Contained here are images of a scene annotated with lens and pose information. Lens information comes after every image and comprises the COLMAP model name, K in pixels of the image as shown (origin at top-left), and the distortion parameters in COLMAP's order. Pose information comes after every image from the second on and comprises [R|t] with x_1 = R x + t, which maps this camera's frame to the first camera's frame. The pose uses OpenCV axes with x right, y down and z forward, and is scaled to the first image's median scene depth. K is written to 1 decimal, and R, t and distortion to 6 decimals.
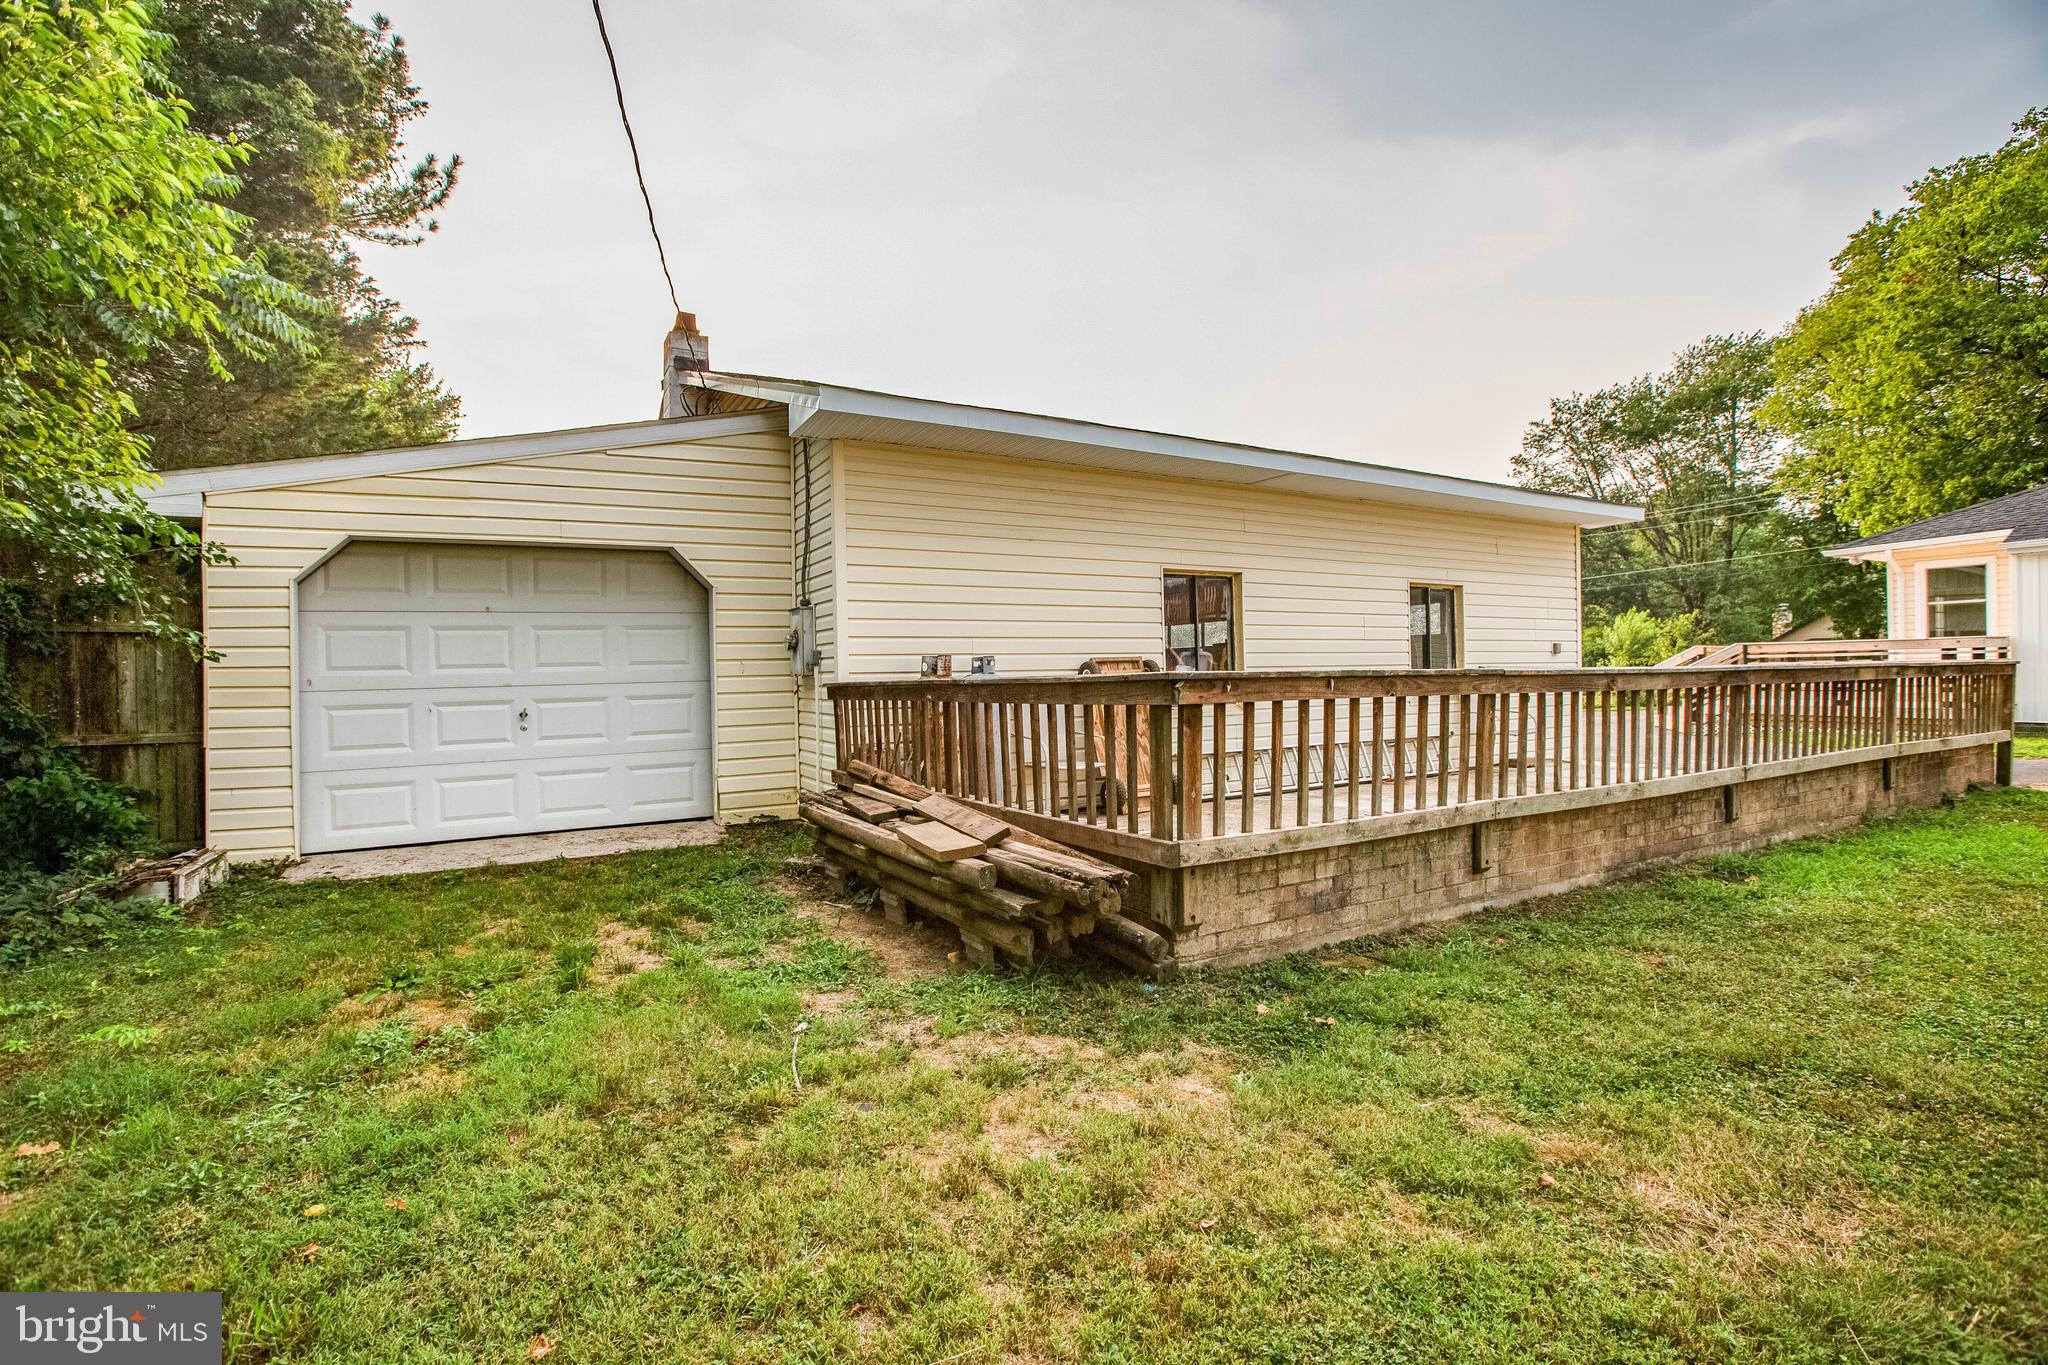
lens RADIAL K [[943.0, 0, 1024.9], [0, 943.0, 683.0], [0, 0, 1]] dist [-0.053614, 0.022724]
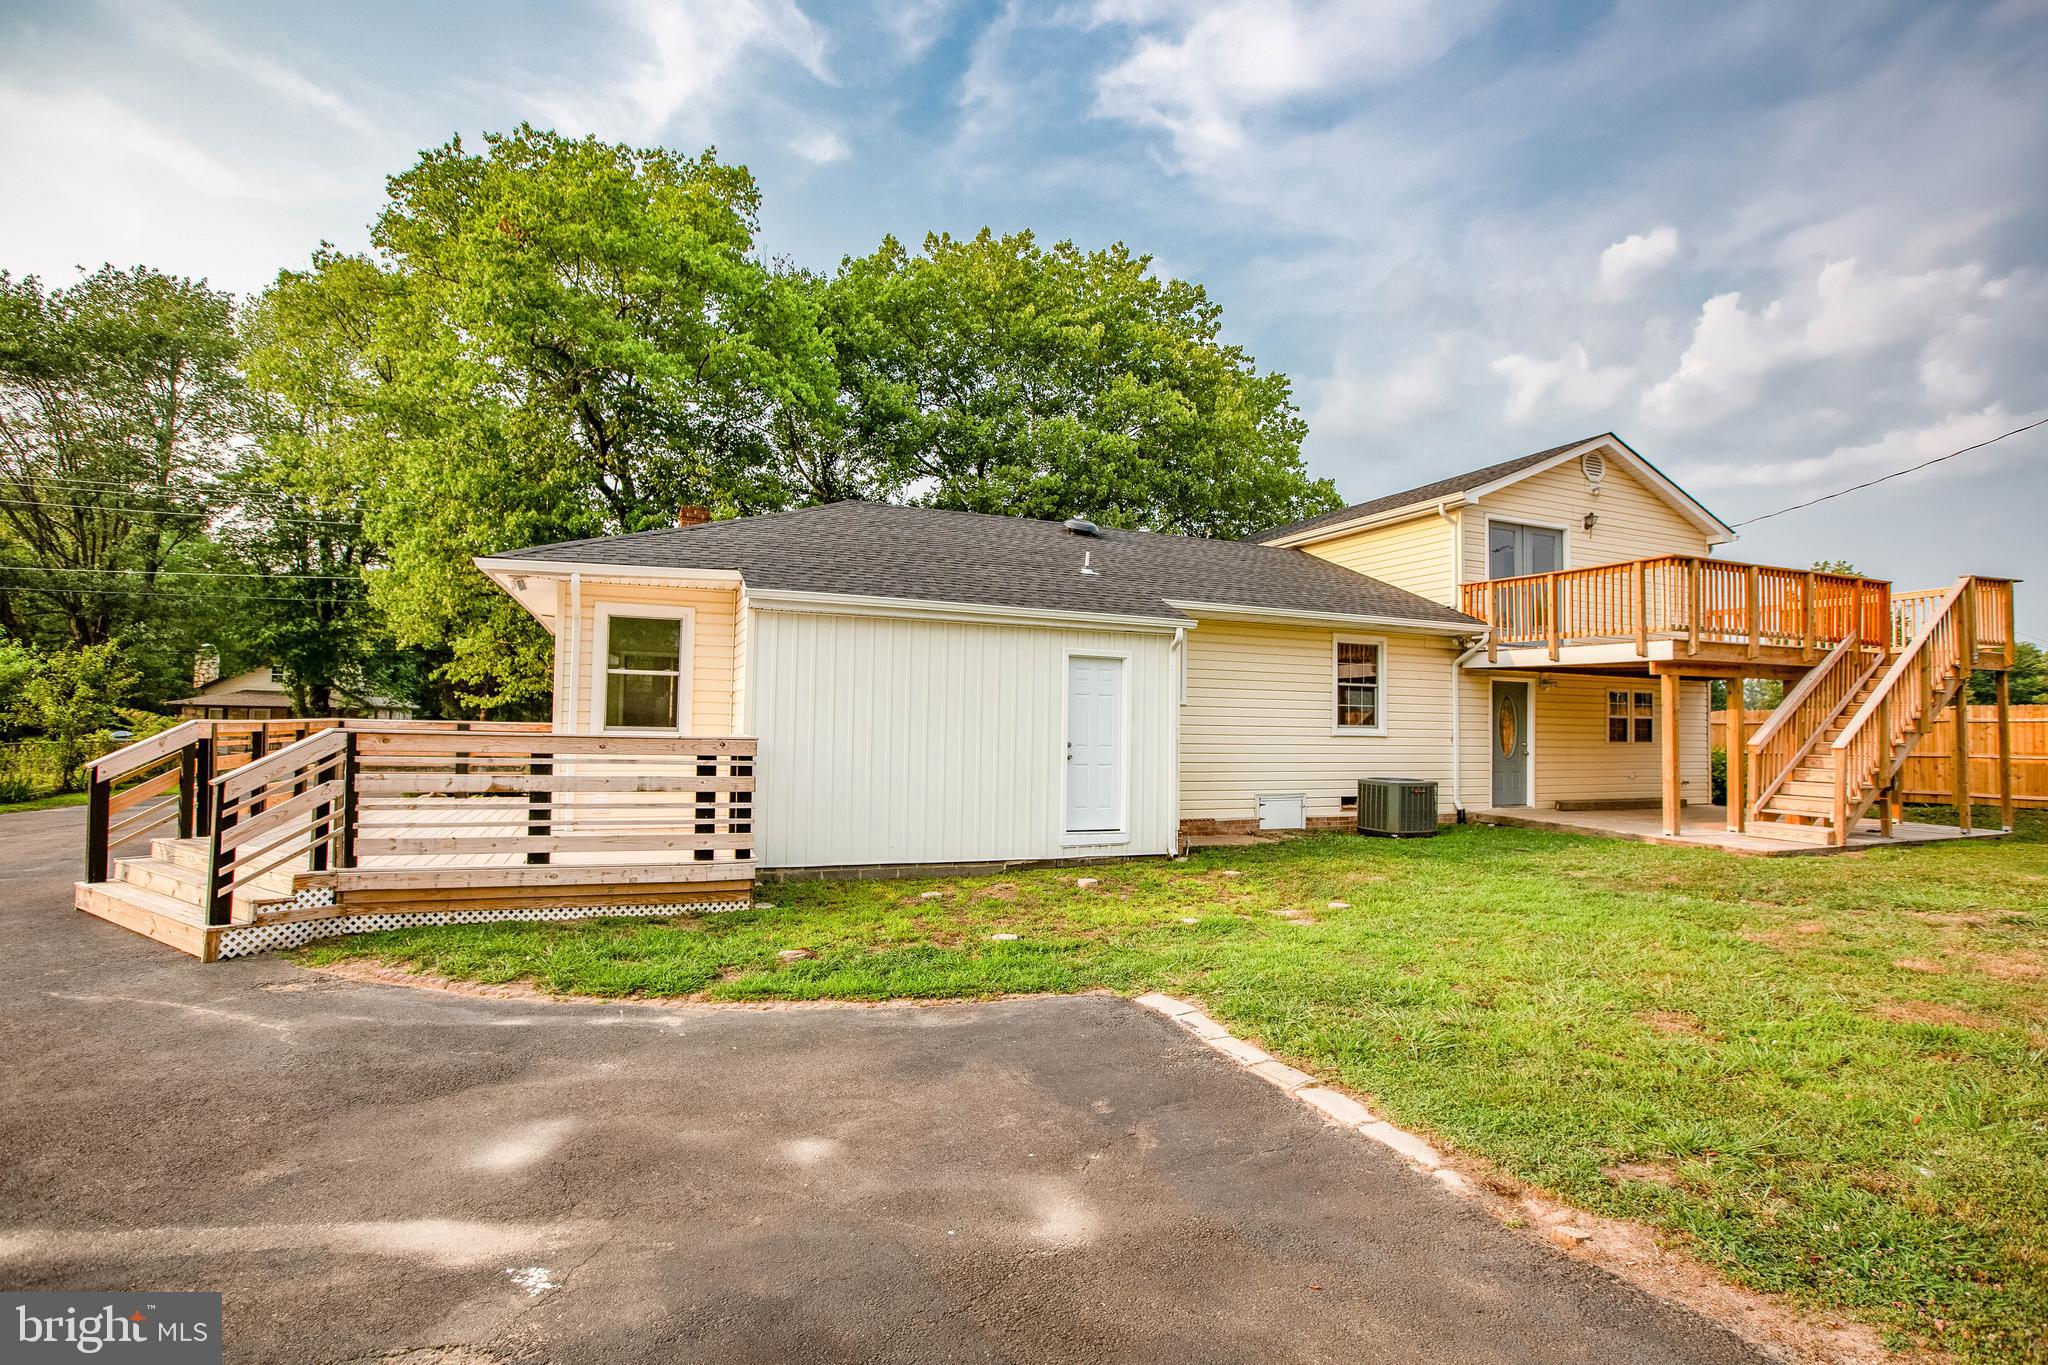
lens RADIAL K [[993.6, 0, 1016.3], [0, 993.6, 703.0], [0, 0, 1]] dist [-0.093632, 0.055201]
pose [[0.139514, 0.049397, 0.988987, 0.127943], [-0.020230, 0.998689, -0.047028, -0.013583], [-0.990013, -0.013447, 0.140331, 0.230064]]
